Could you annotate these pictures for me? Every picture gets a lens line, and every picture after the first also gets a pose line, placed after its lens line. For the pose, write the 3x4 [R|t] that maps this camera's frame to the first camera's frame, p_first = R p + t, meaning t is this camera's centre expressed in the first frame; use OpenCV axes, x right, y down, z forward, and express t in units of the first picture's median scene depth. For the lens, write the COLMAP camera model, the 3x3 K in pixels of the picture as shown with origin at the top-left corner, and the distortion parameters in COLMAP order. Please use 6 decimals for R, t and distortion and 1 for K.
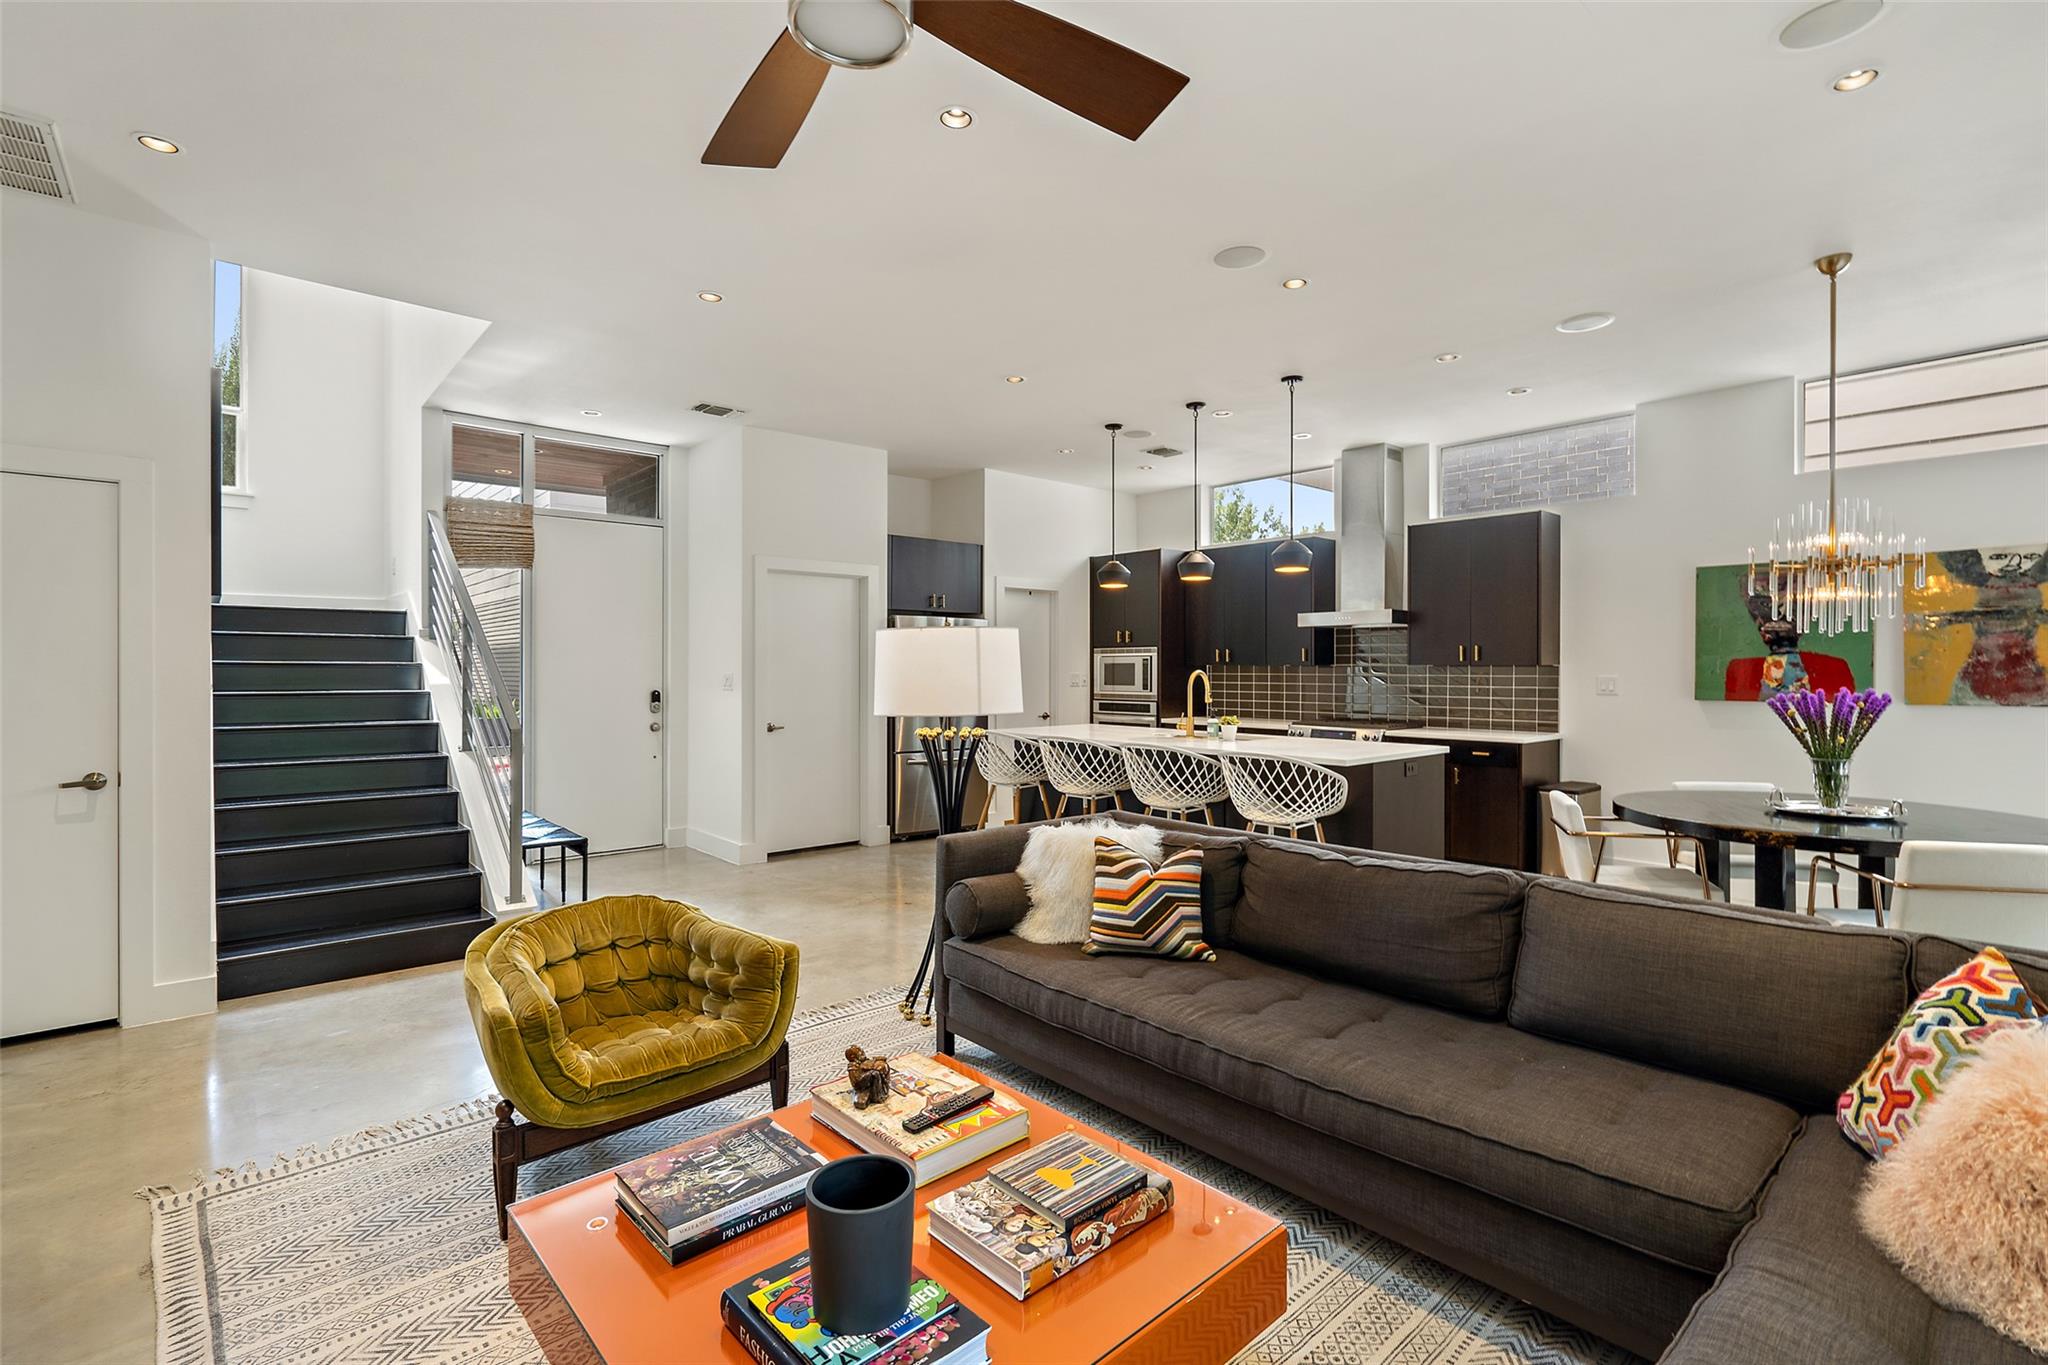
lens RADIAL K [[945.3, 0, 1025.6], [0, 945.3, 669.0], [0, 0, 1]] dist [-0.001275, 0.000950]
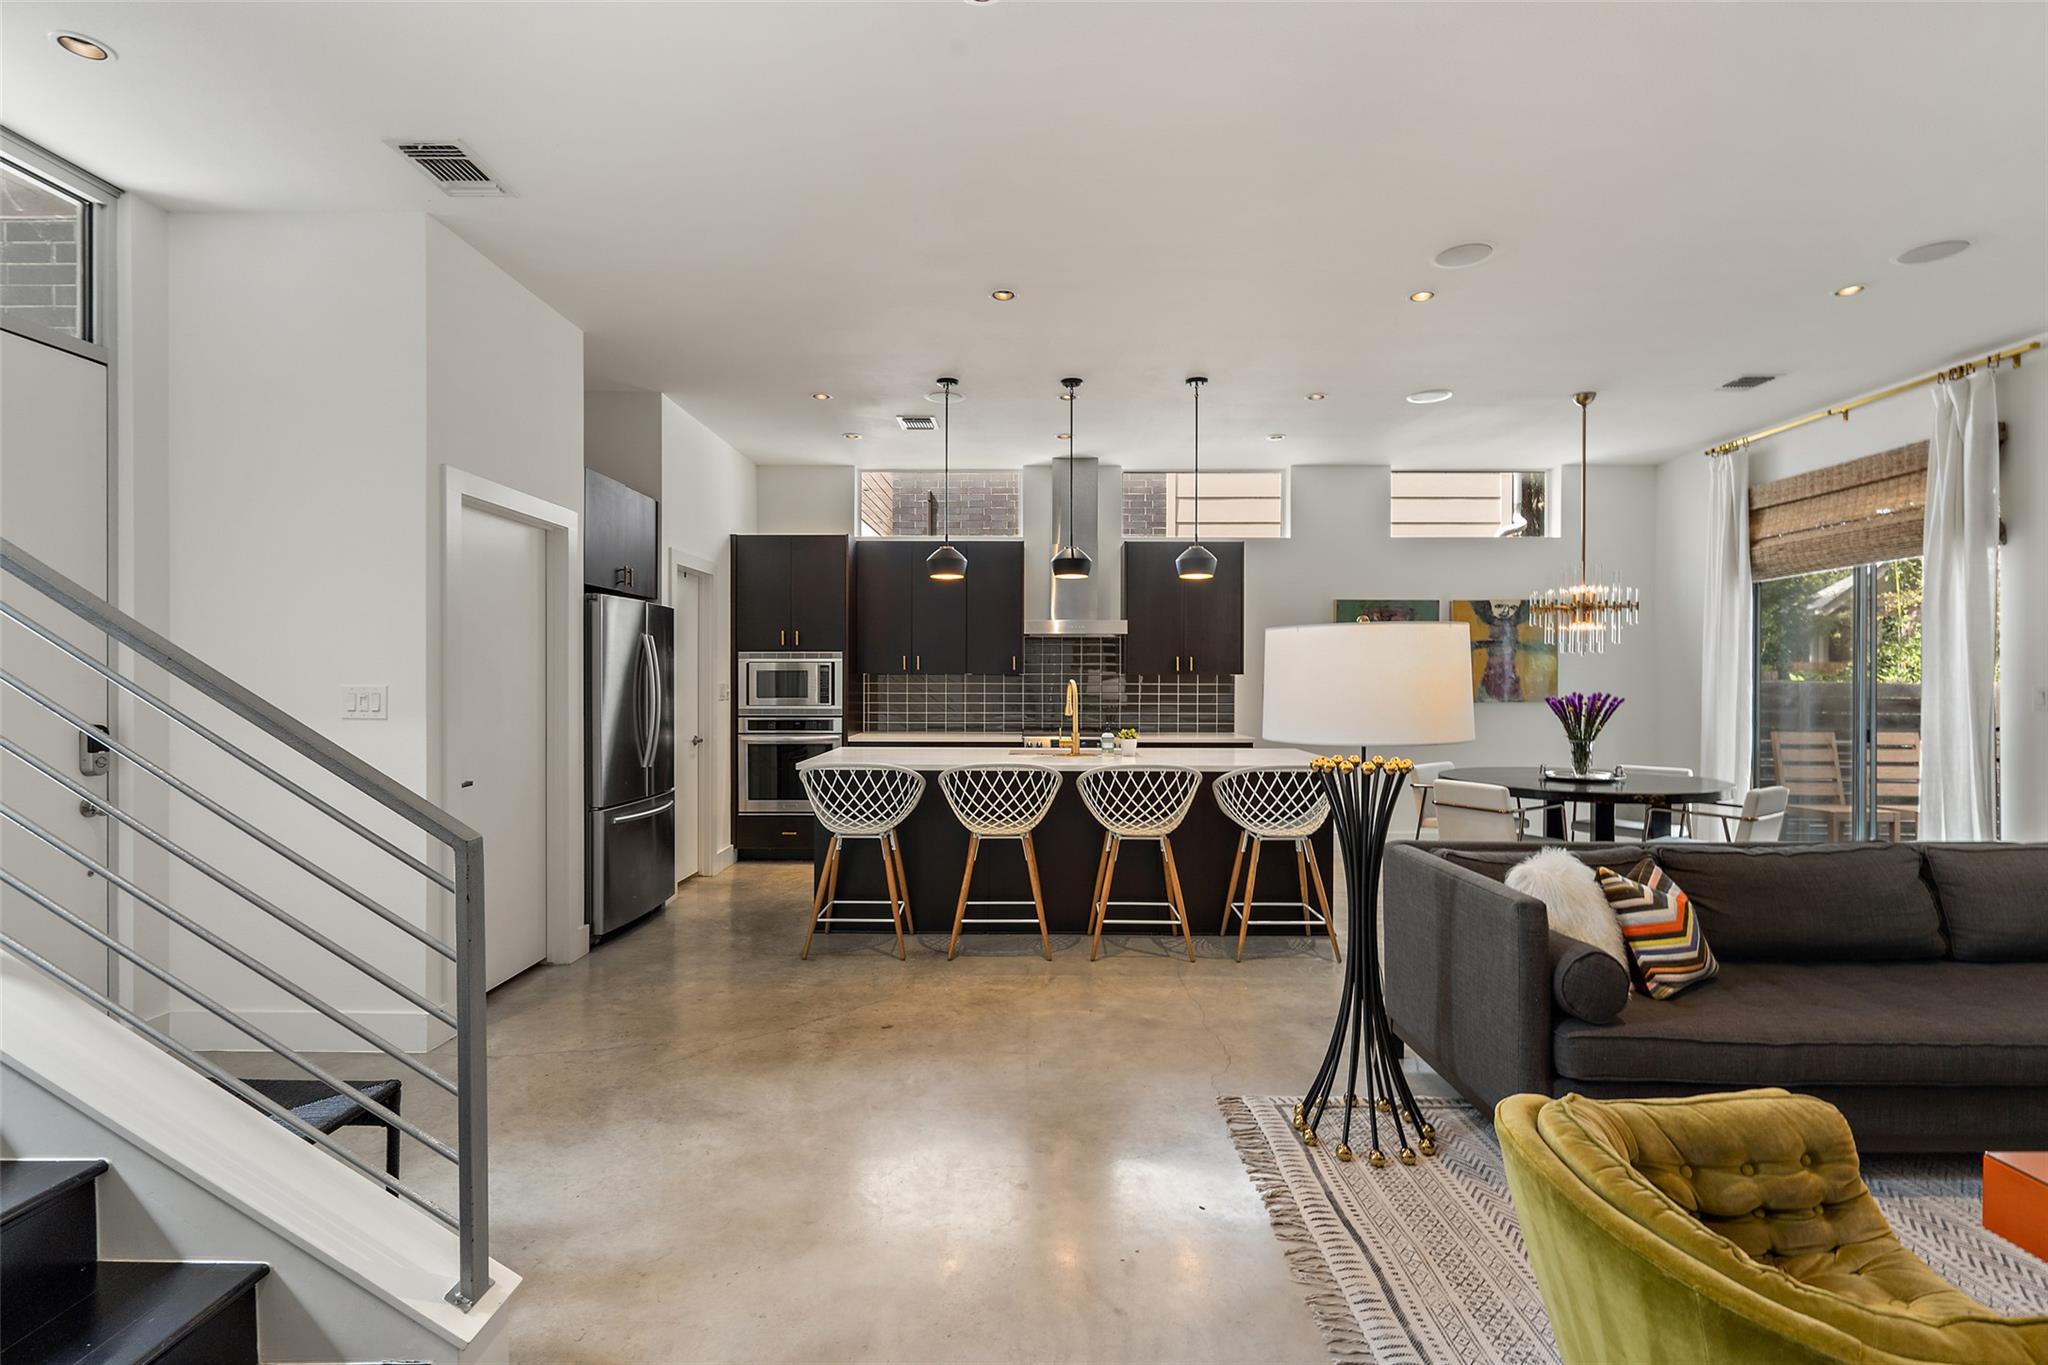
lens RADIAL K [[945.3, 0, 931.7], [0, 945.3, 683.0], [0, 0, 1]] dist [-0.001275, 0.000950]
pose [[0.666695, -0.004600, 0.745316, -0.574022], [-0.000771, 0.999976, 0.006862, -0.001736], [-0.745330, -0.005149, 0.666676, 0.501736]]
